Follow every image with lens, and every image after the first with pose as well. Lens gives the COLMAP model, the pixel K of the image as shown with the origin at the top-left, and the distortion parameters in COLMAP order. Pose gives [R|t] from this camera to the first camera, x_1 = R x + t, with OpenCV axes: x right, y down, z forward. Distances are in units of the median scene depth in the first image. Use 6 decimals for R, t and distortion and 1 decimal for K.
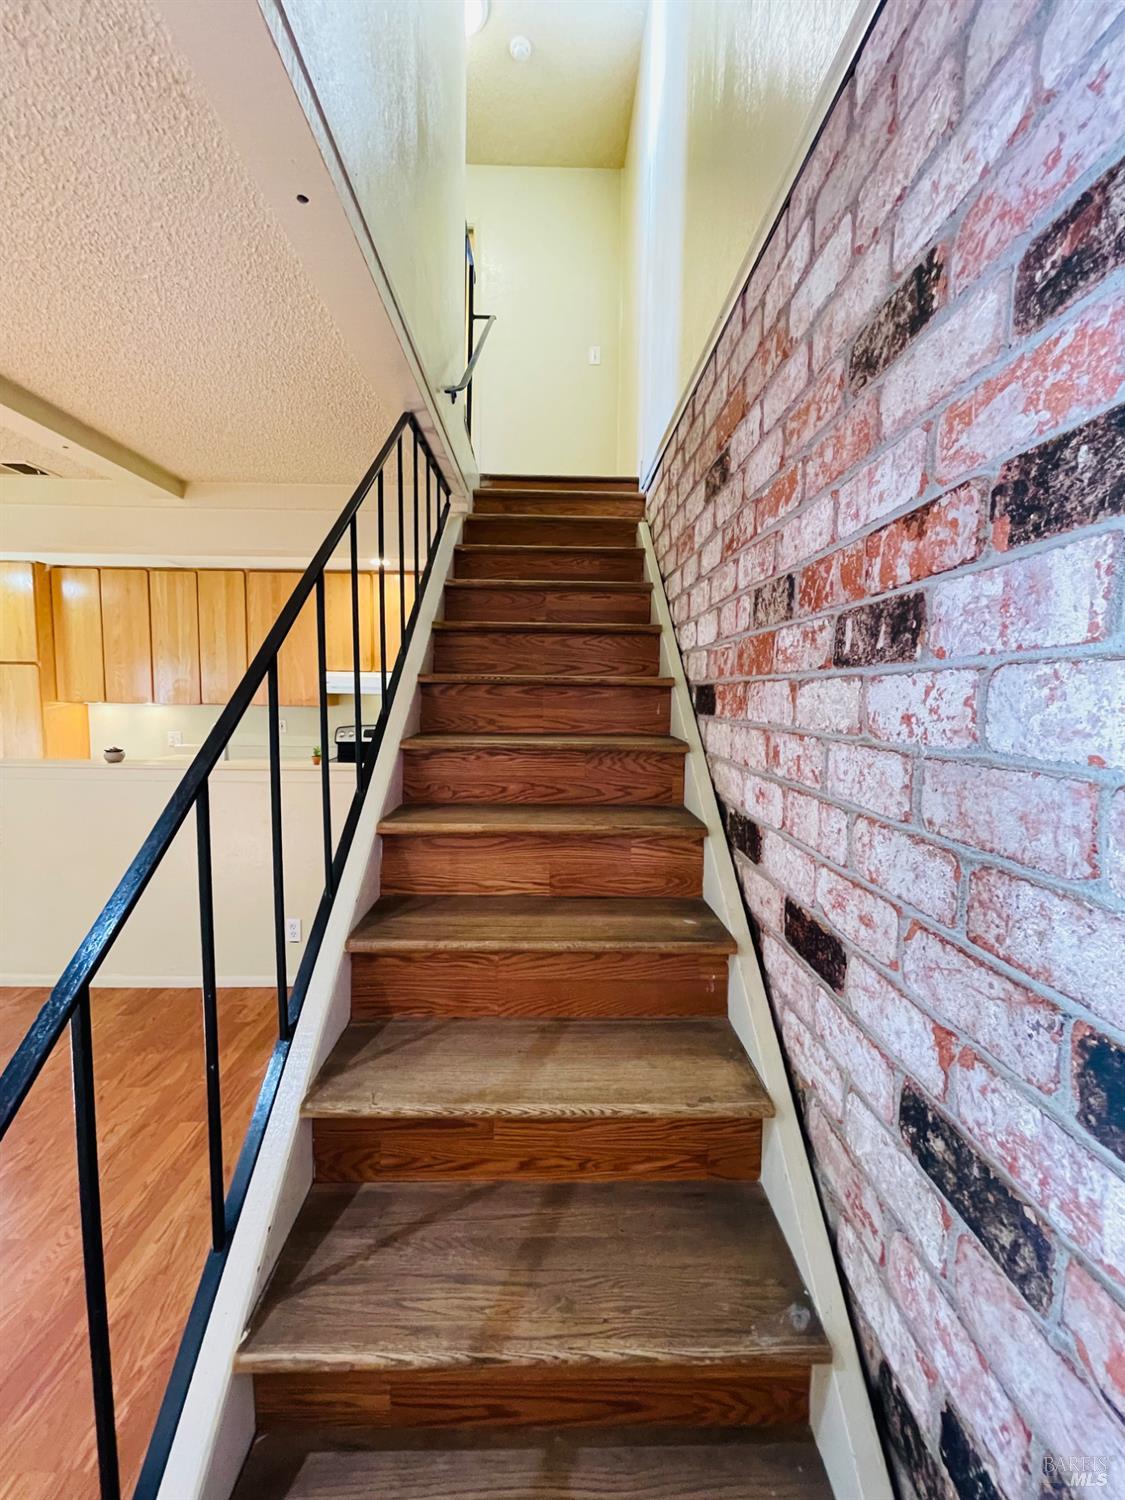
lens RADIAL K [[606.6, 0, 558.1], [0, 606.6, 743.4], [0, 0, 1]] dist [-0.003025, -0.000071]
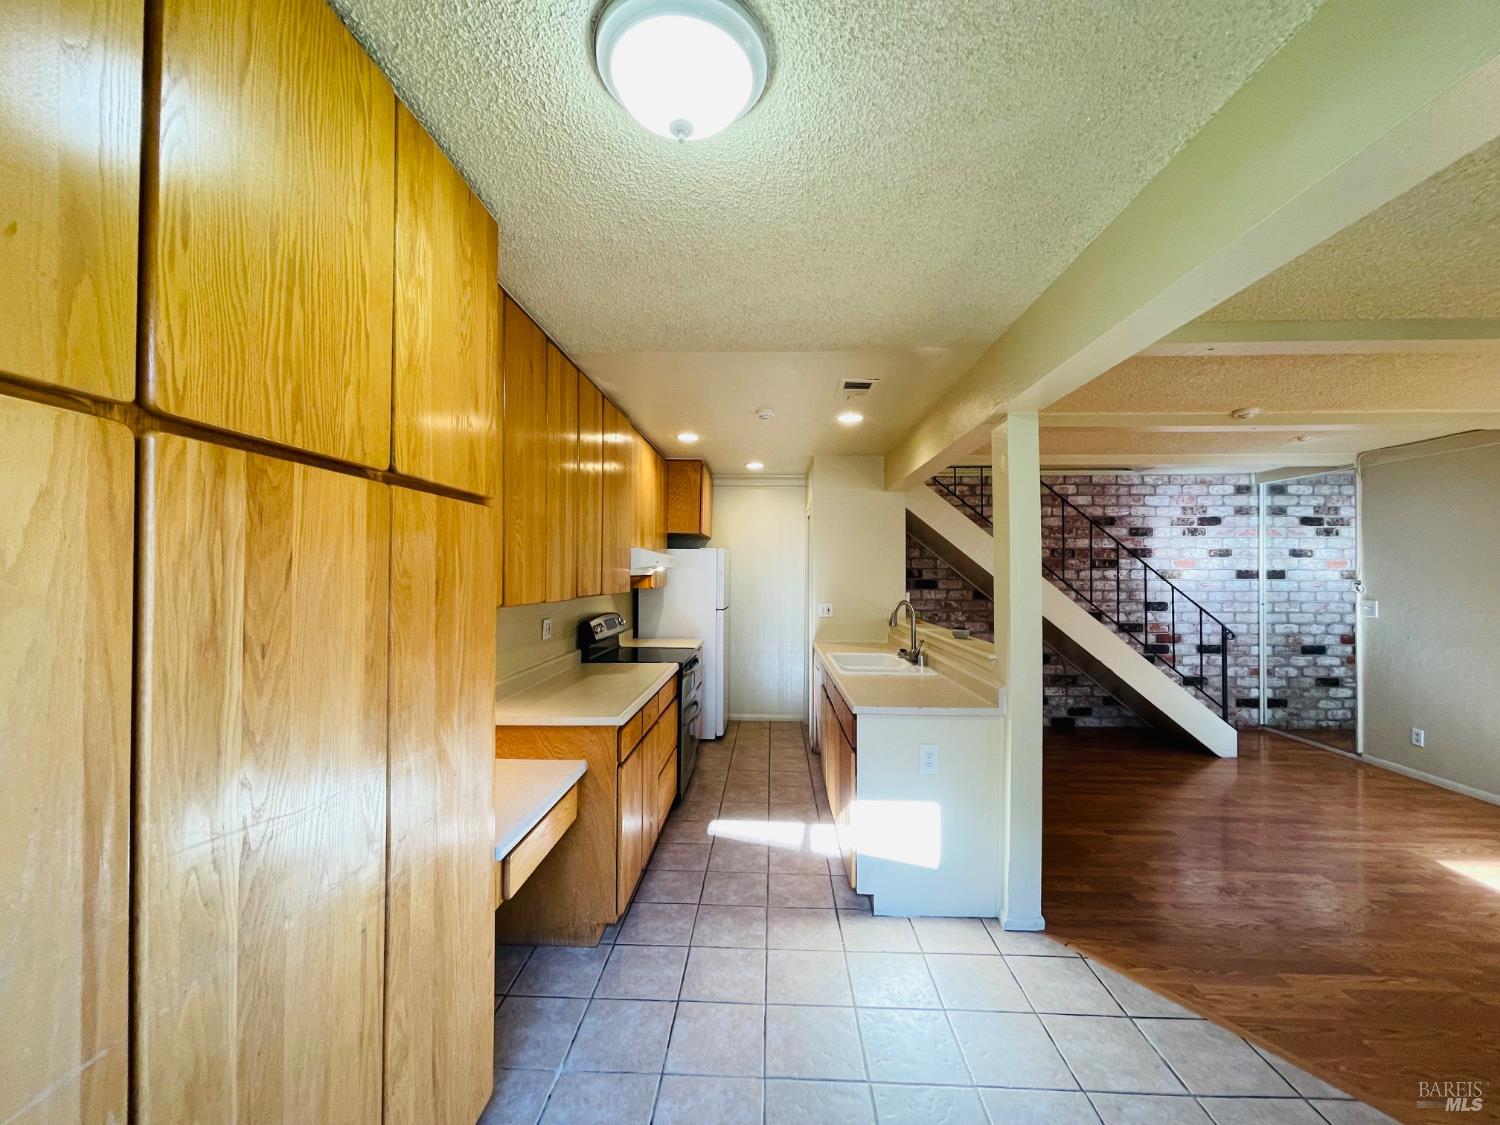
lens RADIAL K [[601.7, 0, 750.0], [0, 601.7, 562.5], [0, 0, 1]] dist [-0.002543, -0.000552]
pose [[0.064150, 0.005706, 0.997924, -3.503361], [0.082048, 0.996568, -0.010973, -0.242610], [-0.994562, 0.082581, 0.063462, 2.452423]]
